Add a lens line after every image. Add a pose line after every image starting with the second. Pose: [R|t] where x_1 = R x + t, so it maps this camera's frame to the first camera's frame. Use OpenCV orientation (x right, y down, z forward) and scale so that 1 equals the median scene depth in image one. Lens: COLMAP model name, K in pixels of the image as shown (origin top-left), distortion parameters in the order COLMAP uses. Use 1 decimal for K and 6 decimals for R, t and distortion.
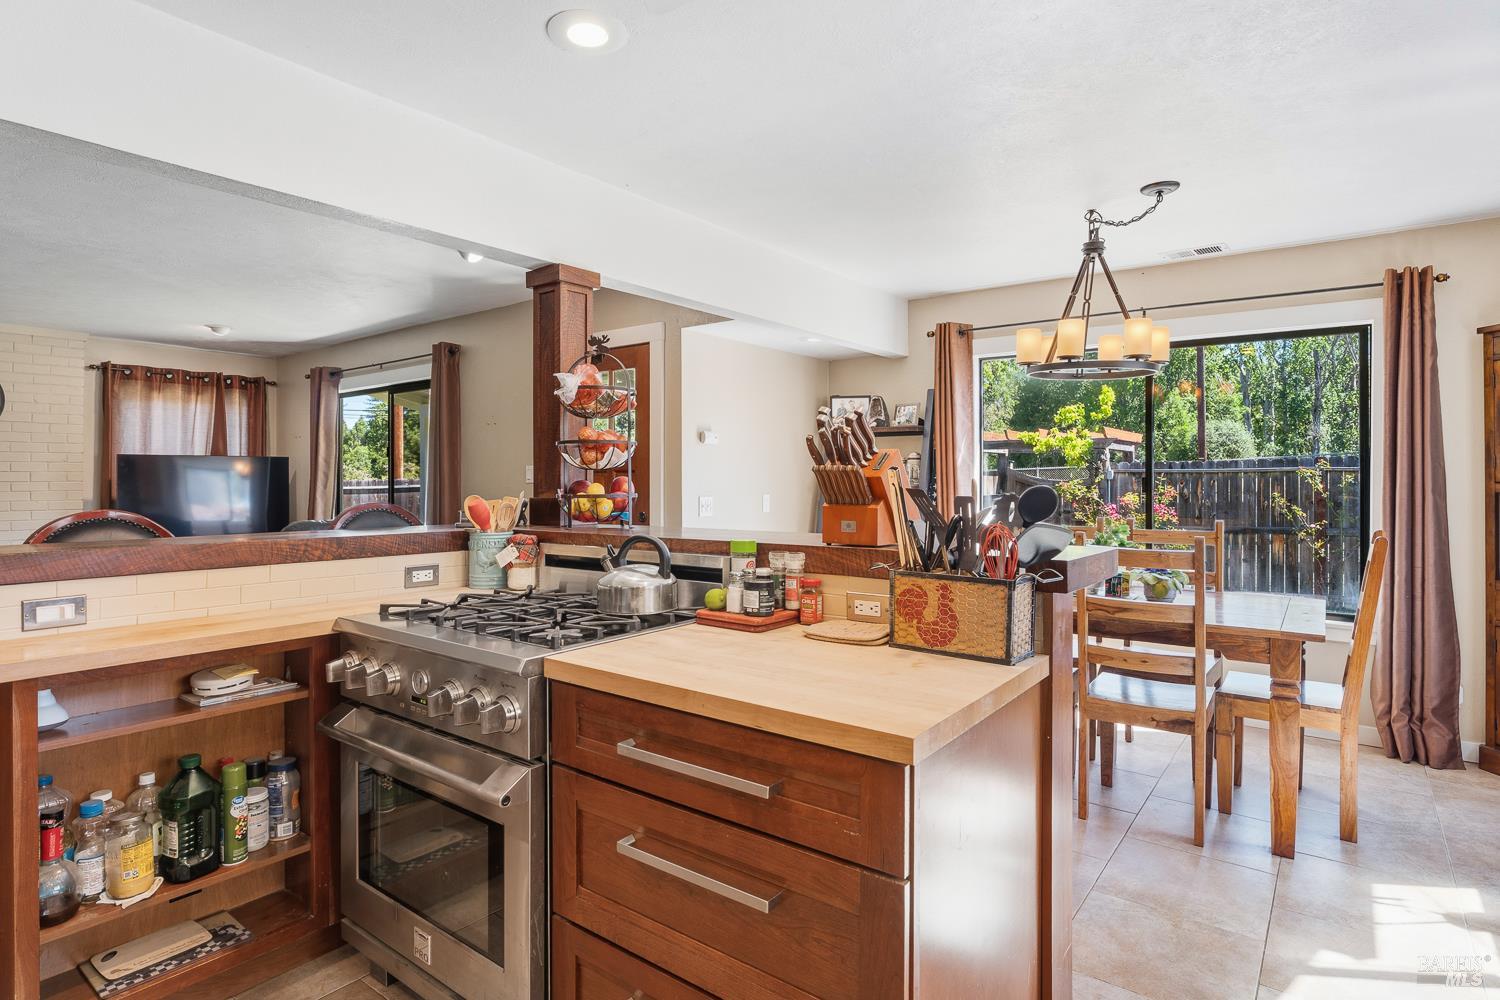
lens RADIAL K [[786.1, 0, 744.9], [0, 786.1, 478.4], [0, 0, 1]] dist [-0.000317, -0.001367]
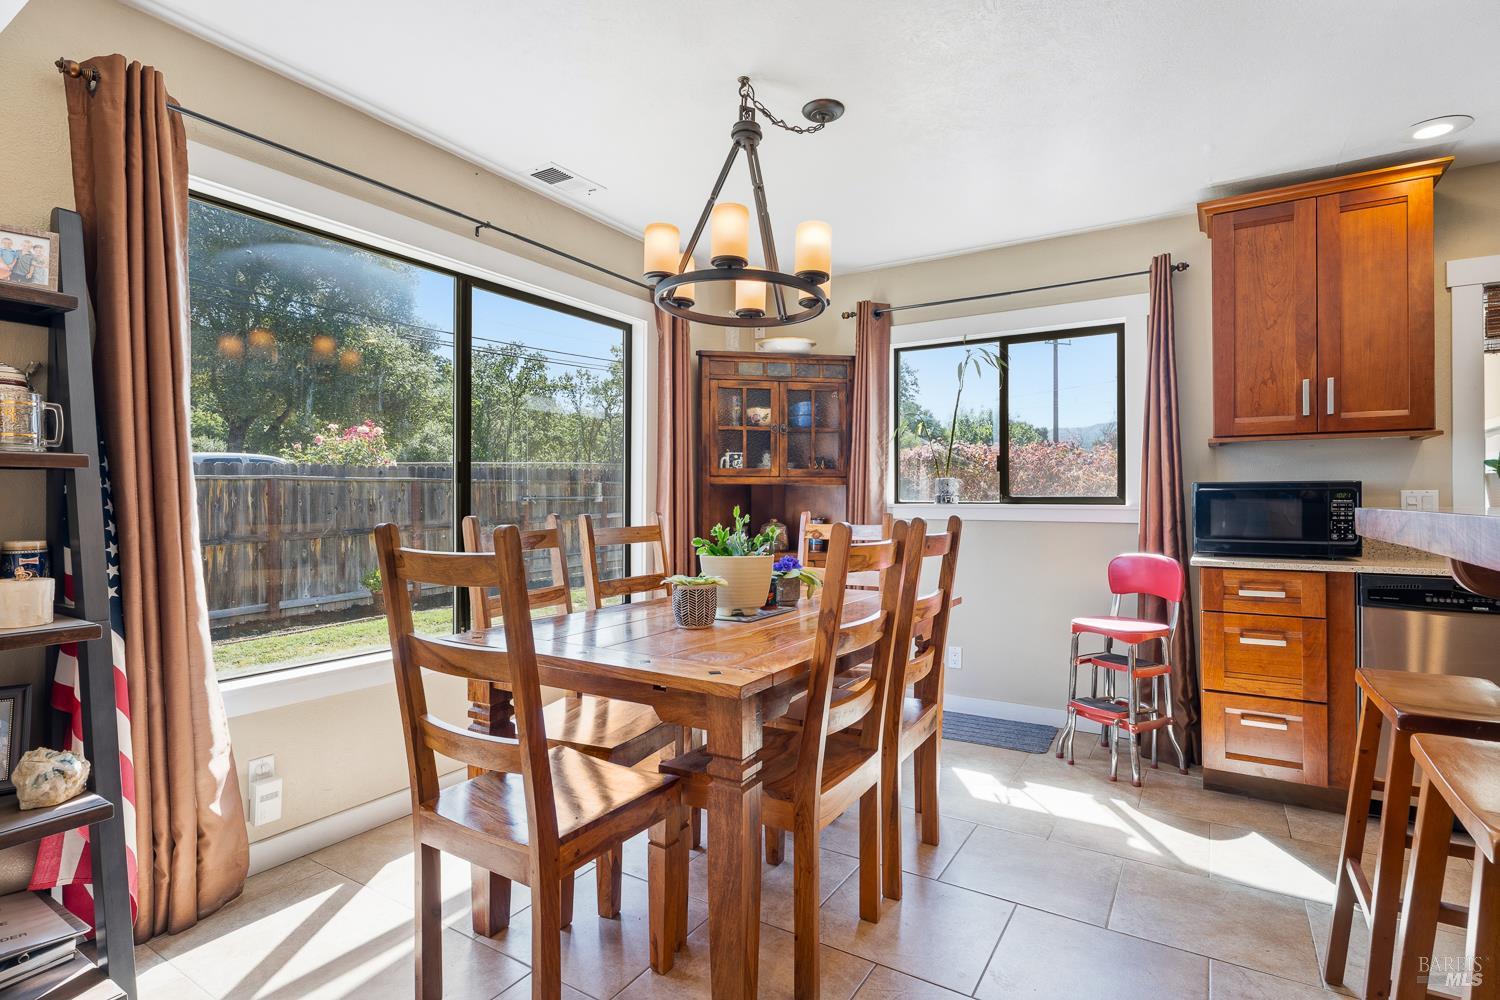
lens RADIAL K [[734.3, 0, 748.0], [0, 734.3, 496.2], [0, 0, 1]] dist [0.011214, -0.013311]
pose [[-0.082789, 0.003116, 0.996562, -0.250337], [0.002774, 0.999992, -0.002897, 0.047004], [-0.996563, 0.002524, -0.082797, 1.154472]]
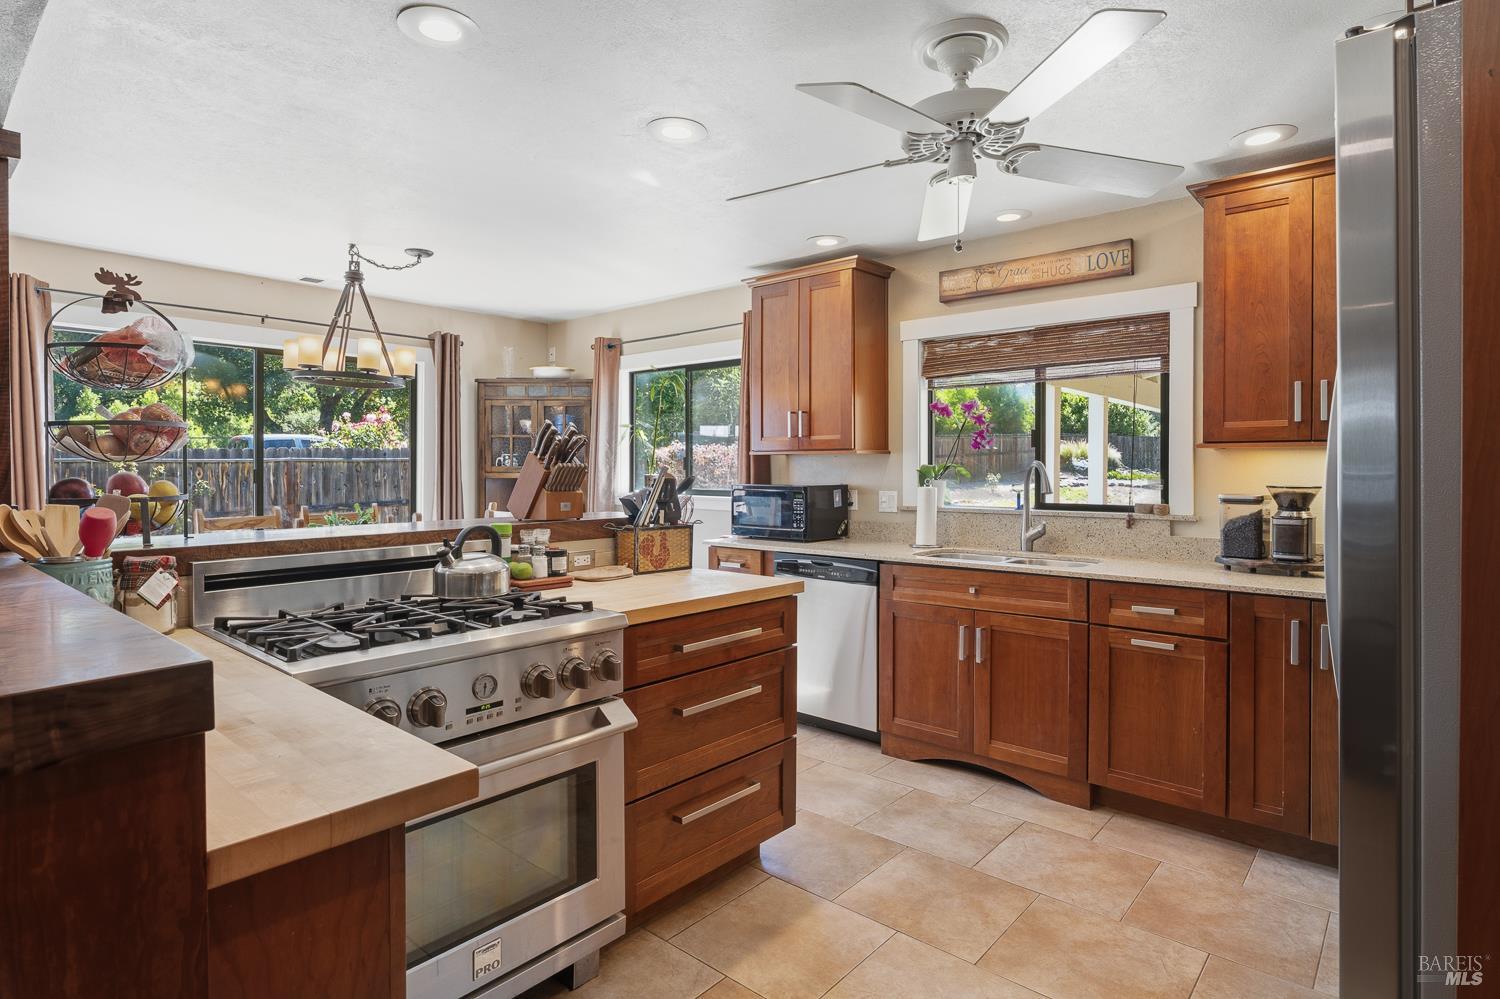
lens RADIAL K [[786.1, 0, 744.9], [0, 786.1, 477.9], [0, 0, 1]] dist [-0.000317, -0.001367]
pose [[0.075436, -0.015805, 0.997025, -0.766447], [0.002617, 0.999874, 0.015653, -0.007069], [-0.997147, 0.001428, 0.075468, 0.352005]]
